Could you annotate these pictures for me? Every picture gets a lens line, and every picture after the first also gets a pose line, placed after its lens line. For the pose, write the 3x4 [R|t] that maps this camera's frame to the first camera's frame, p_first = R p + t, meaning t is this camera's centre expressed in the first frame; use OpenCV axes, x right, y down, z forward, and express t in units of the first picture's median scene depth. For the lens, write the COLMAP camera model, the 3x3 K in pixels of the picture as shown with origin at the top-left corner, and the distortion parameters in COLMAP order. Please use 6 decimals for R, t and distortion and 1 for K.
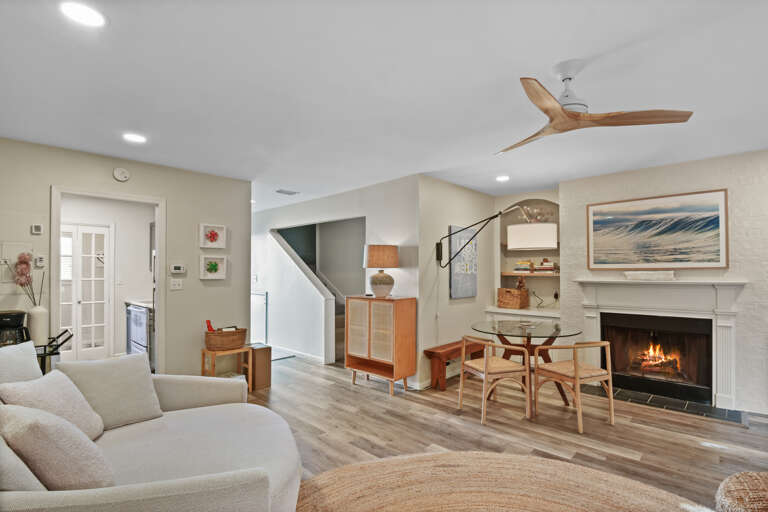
lens RADIAL K [[367.0, 0, 411.7], [0, 367.0, 267.1], [0, 0, 1]] dist [0.002464, 0.000067]
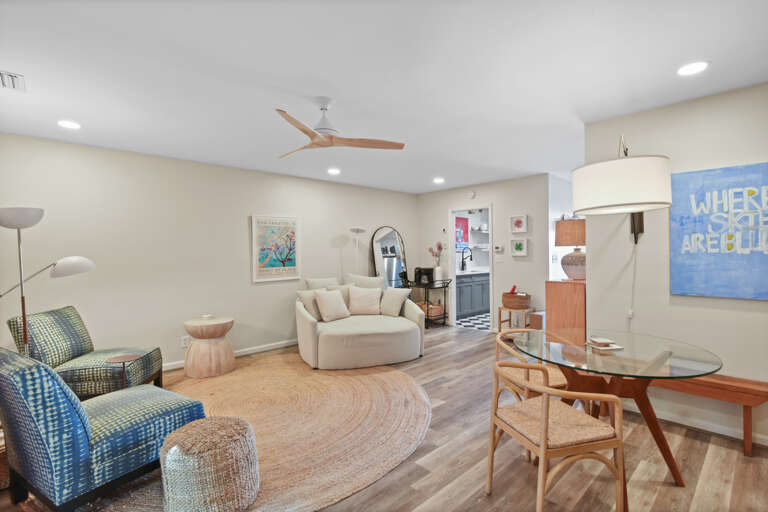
lens RADIAL K [[367.0, 0, 386.0], [0, 367.0, 255.6], [0, 0, 1]] dist [0.002464, 0.000067]
pose [[-0.103223, 0.015855, -0.994532, 0.860674], [0.024636, 0.999607, 0.013379, 0.002056], [0.994353, -0.023120, -0.103573, 0.671409]]
